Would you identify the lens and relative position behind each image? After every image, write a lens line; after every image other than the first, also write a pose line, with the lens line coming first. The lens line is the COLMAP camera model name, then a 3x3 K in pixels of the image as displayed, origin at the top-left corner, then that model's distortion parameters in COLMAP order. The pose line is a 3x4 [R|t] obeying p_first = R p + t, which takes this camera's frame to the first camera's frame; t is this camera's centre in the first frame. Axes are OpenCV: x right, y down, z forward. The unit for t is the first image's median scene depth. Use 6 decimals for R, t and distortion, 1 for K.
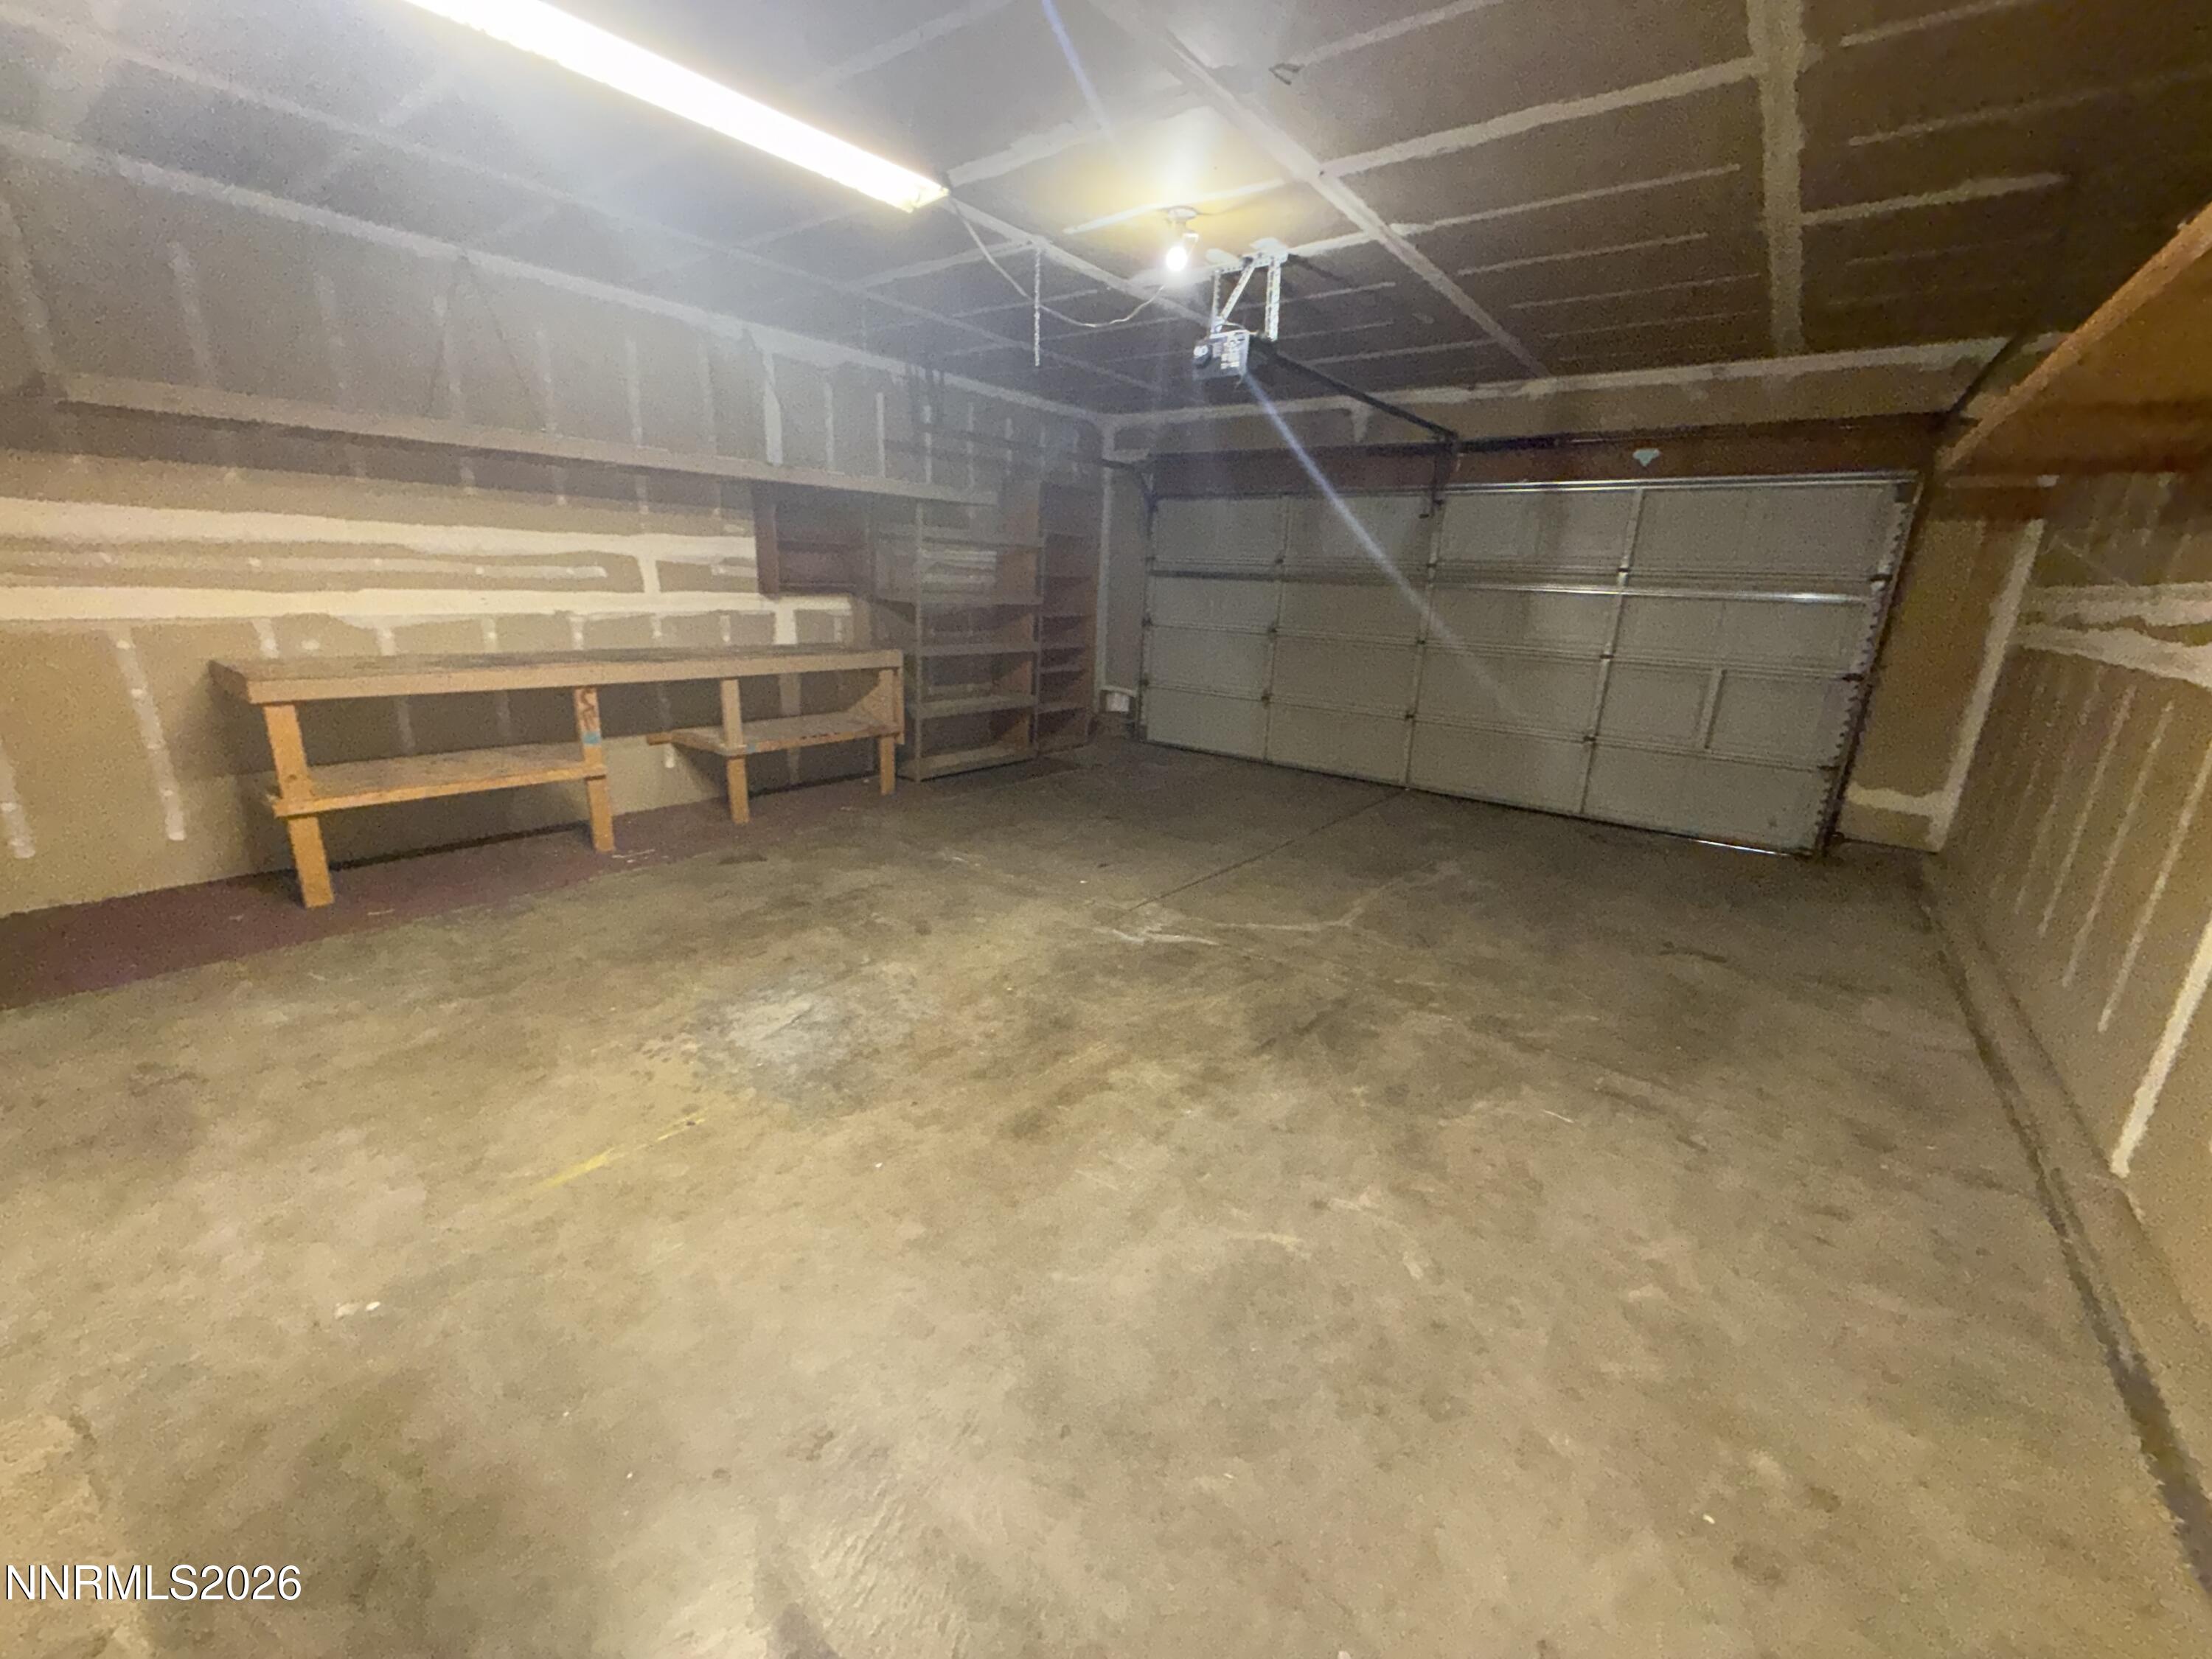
lens RADIAL K [[882.8, 0, 1100.9], [0, 882.8, 828.6], [0, 0, 1]] dist [0.001726, -0.000770]
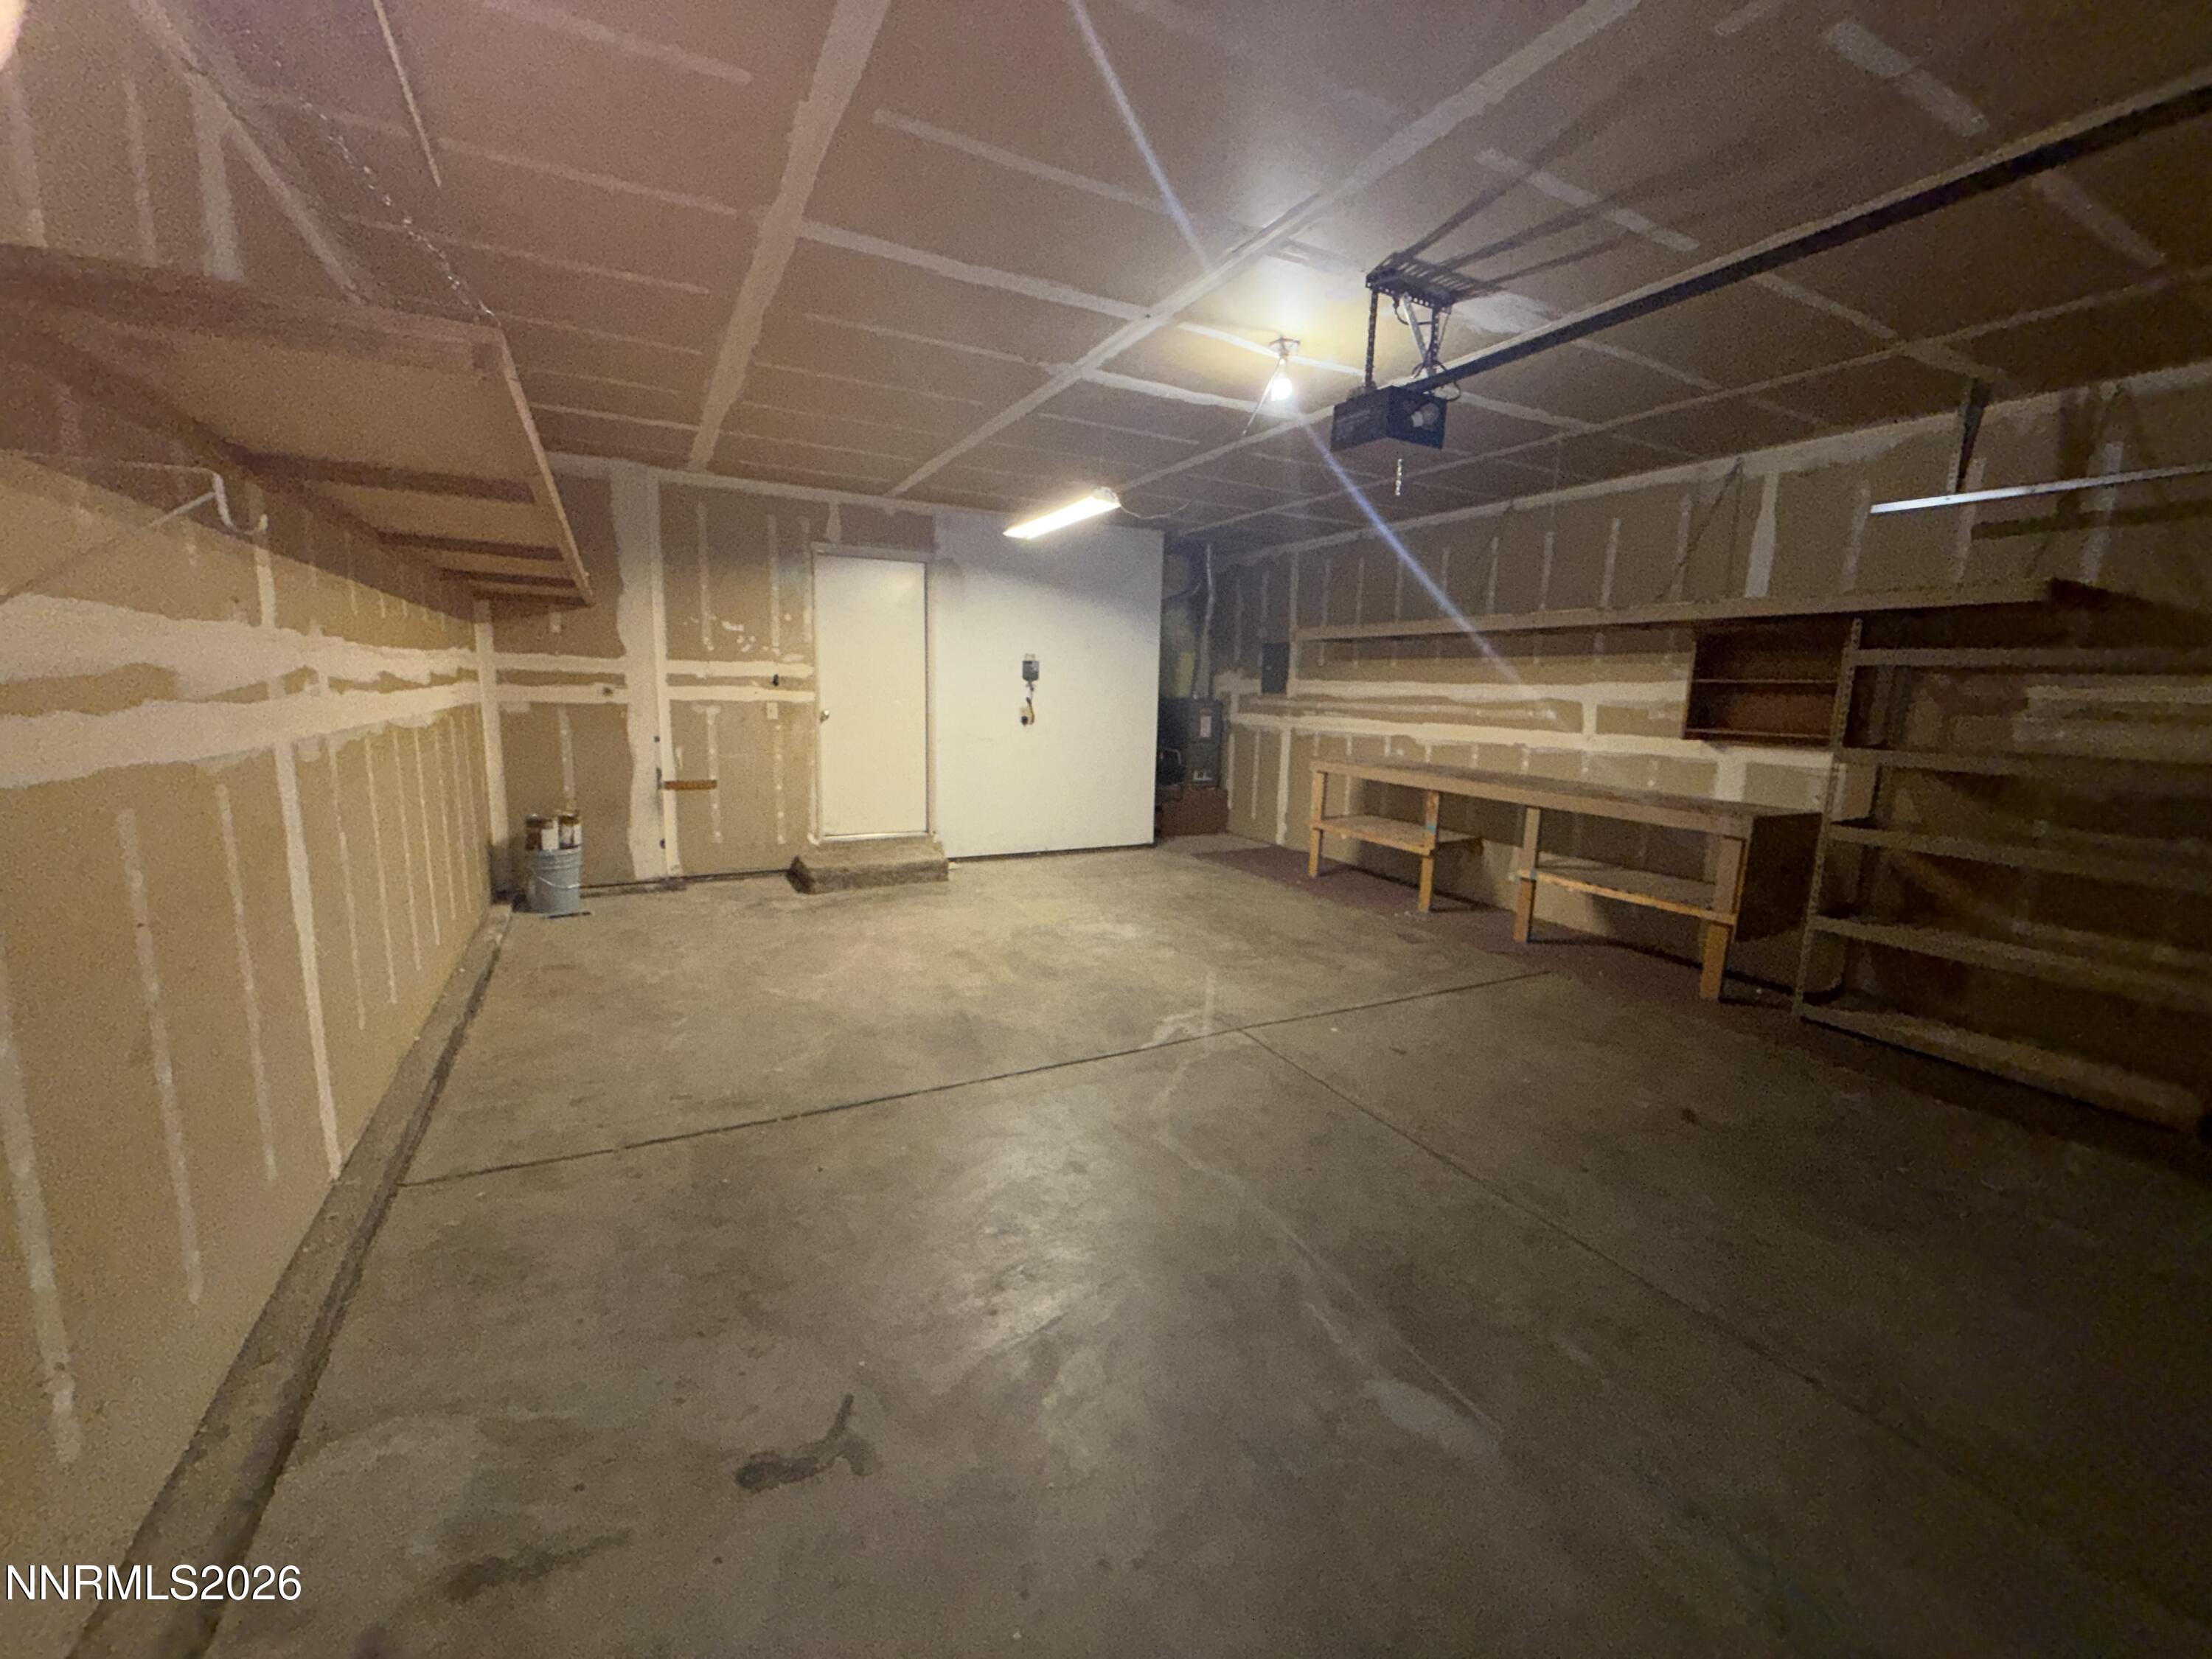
lens RADIAL K [[882.8, 0, 1099.9], [0, 882.8, 831.4], [0, 0, 1]] dist [0.001726, -0.000770]
pose [[-0.413082, 0.099427, -0.905250, 0.952338], [-0.293000, 0.926661, 0.235480, -0.293886], [0.862273, 0.362511, -0.353655, 1.137929]]
